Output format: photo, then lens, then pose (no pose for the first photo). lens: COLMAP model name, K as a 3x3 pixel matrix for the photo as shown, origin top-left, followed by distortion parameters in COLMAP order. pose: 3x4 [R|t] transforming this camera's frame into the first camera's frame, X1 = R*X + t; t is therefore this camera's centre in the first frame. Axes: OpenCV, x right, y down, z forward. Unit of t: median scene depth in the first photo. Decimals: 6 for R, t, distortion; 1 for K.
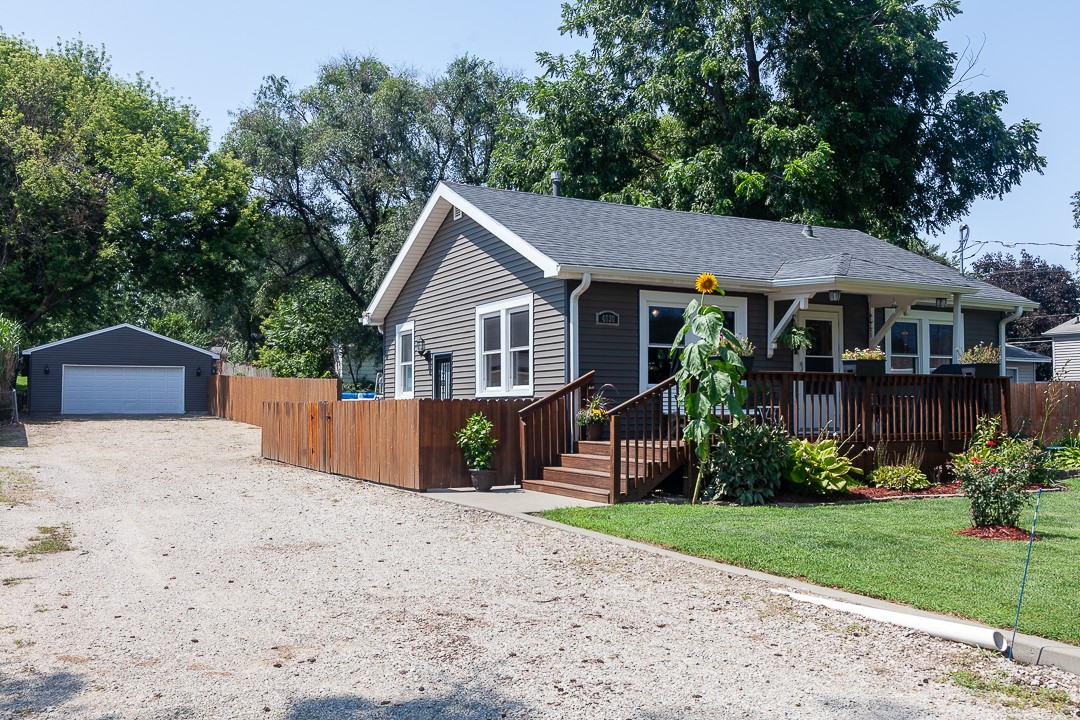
lens RADIAL K [[940.0, 0, 540.3], [0, 940.0, 361.1], [0, 0, 1]] dist [0.000521, 0.001107]
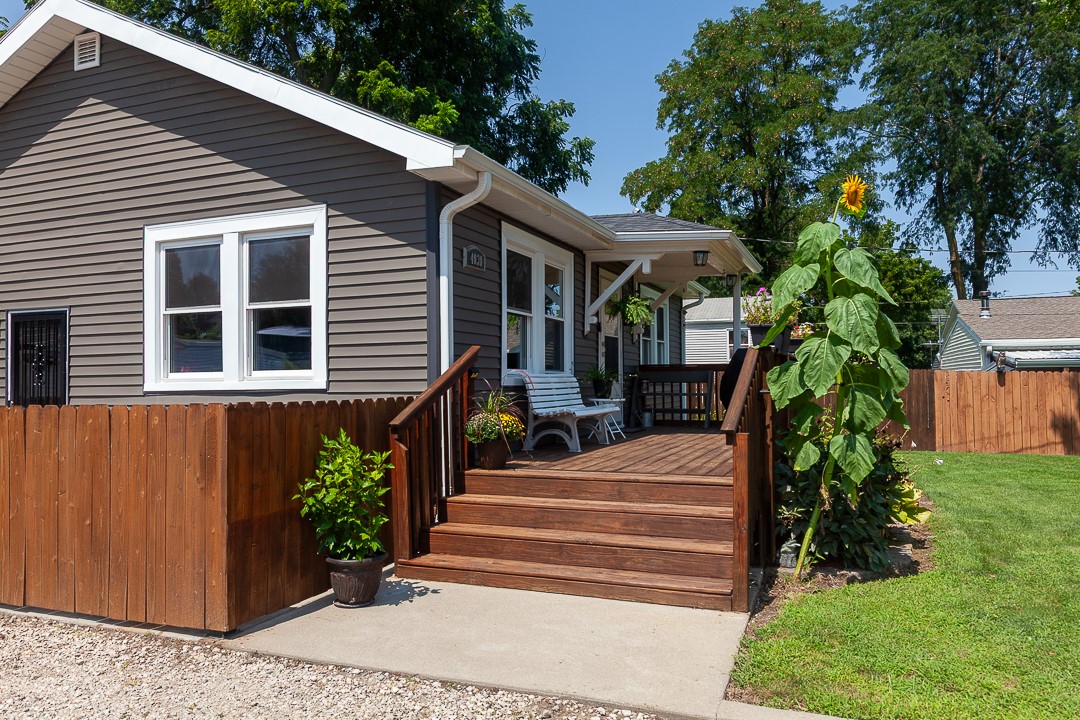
lens RADIAL K [[769.1, 0, 539.6], [0, 769.1, 362.6], [0, 0, 1]] dist [0.023525, -0.001004]
pose [[0.777851, 0.008373, 0.628393, -0.194555], [-0.021356, 0.999686, 0.013115, 0.012451], [-0.628085, -0.023621, 0.777786, 0.553769]]
